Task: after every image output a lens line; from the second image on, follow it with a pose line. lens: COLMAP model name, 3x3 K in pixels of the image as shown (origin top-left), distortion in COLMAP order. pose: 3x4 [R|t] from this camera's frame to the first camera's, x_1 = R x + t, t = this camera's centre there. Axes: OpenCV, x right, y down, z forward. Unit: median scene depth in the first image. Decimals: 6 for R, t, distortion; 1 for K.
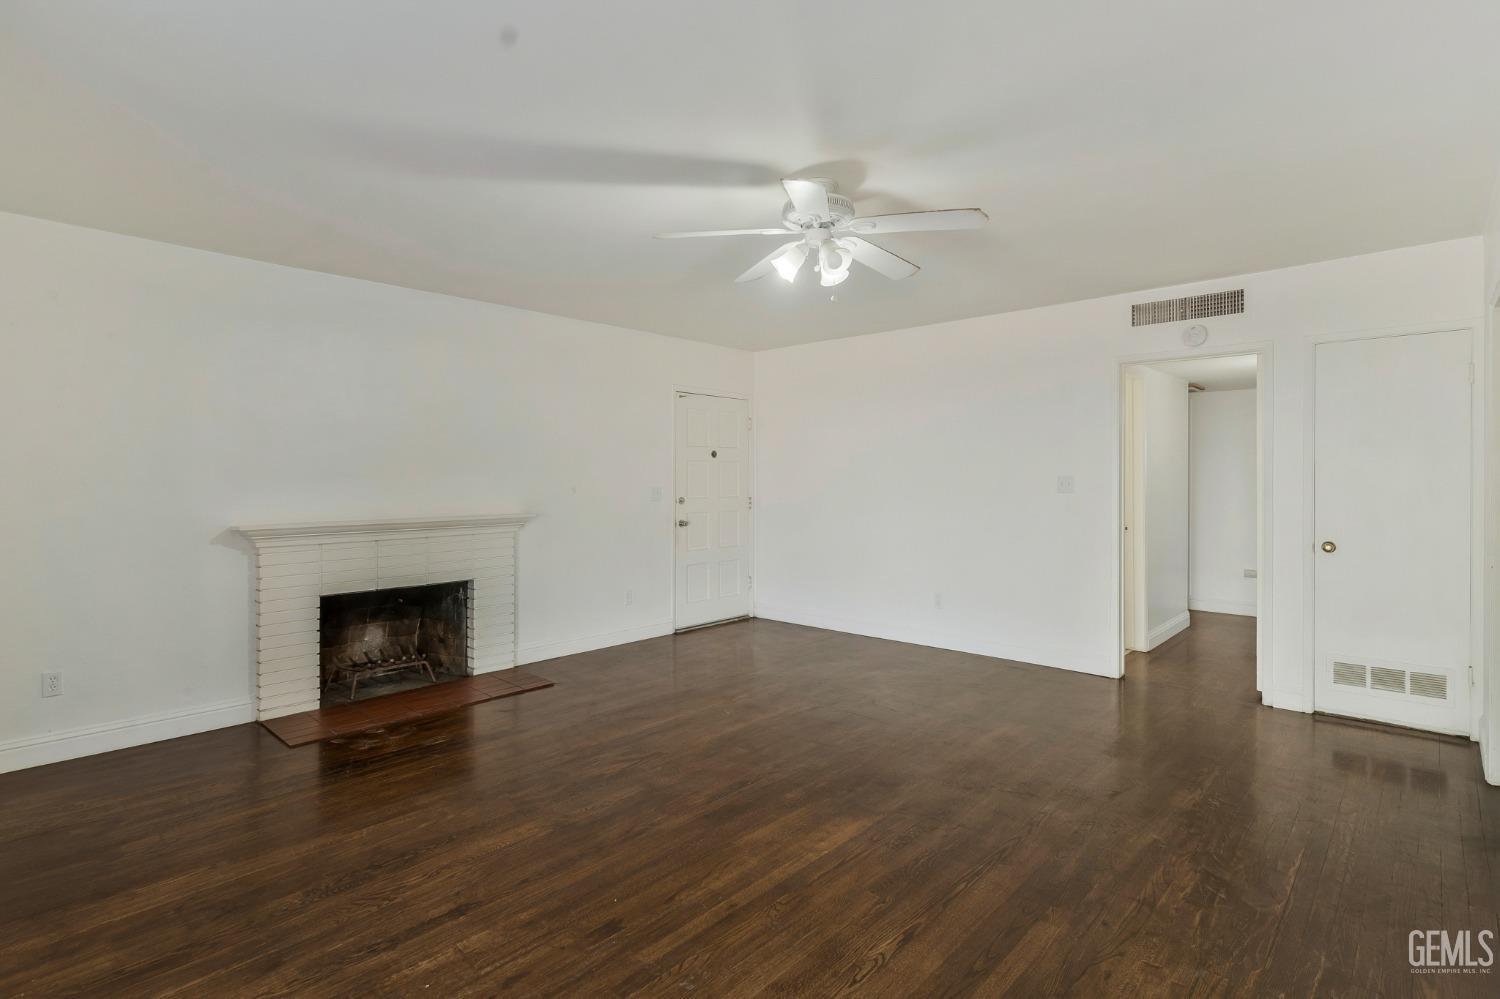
lens RADIAL K [[736.4, 0, 738.5], [0, 736.4, 487.0], [0, 0, 1]] dist [0.008686, -0.001671]
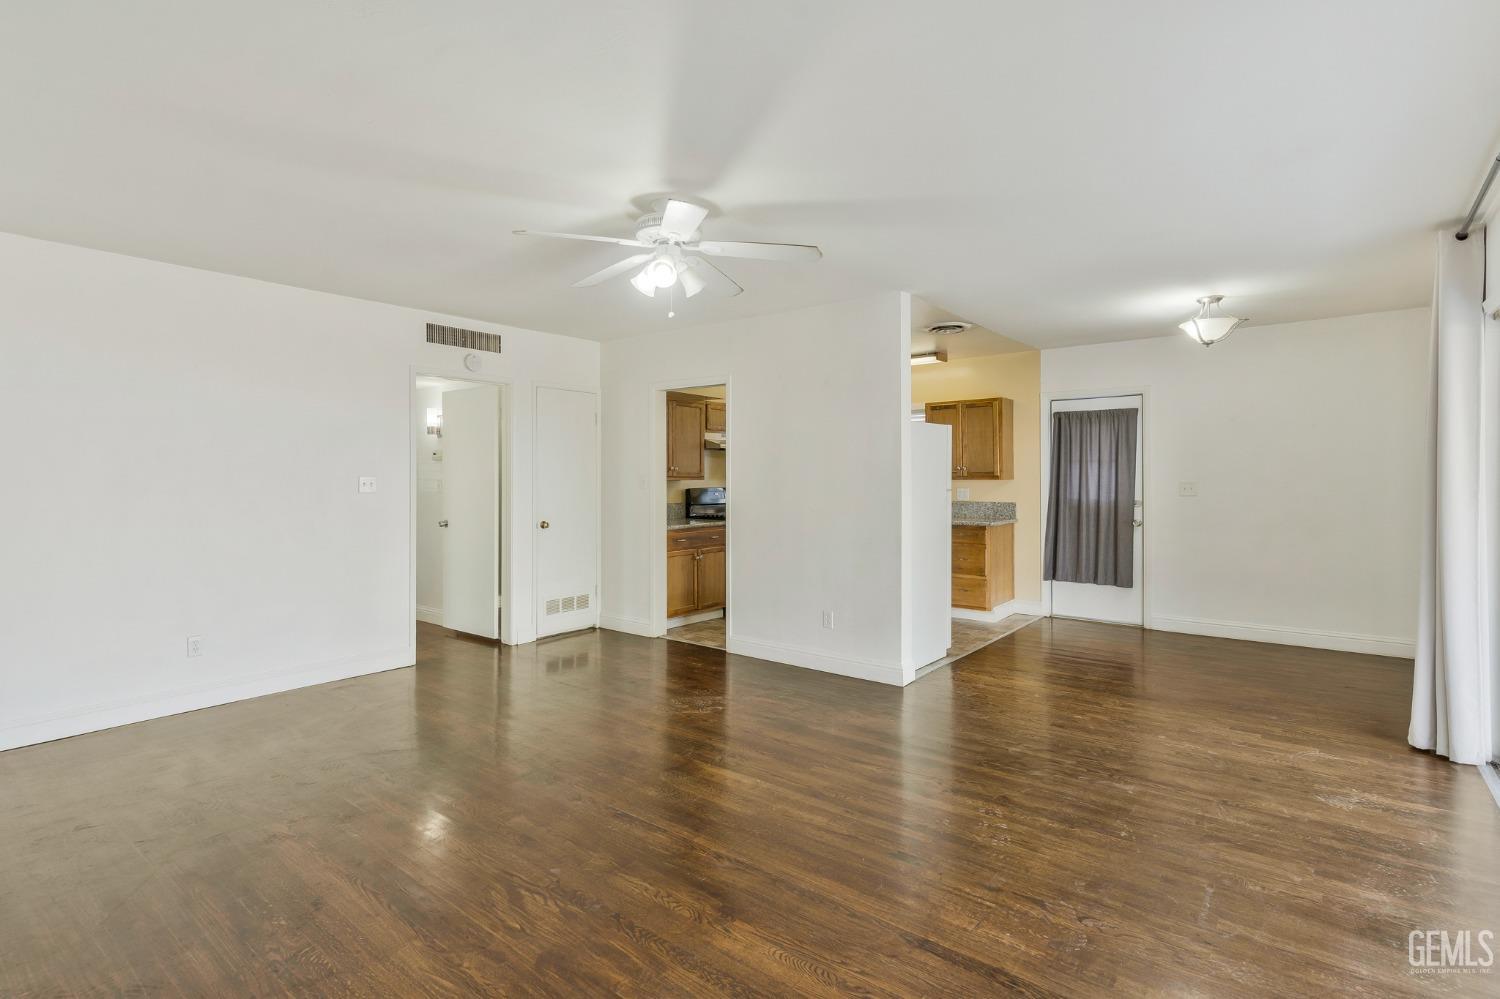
lens RADIAL K [[736.4, 0, 747.9], [0, 736.4, 488.1], [0, 0, 1]] dist [0.008686, -0.001671]
pose [[-0.082777, -0.011410, 0.996503, -1.057881], [0.014839, 0.999809, 0.012681, -0.008137], [-0.996458, 0.015837, -0.082592, 1.068439]]
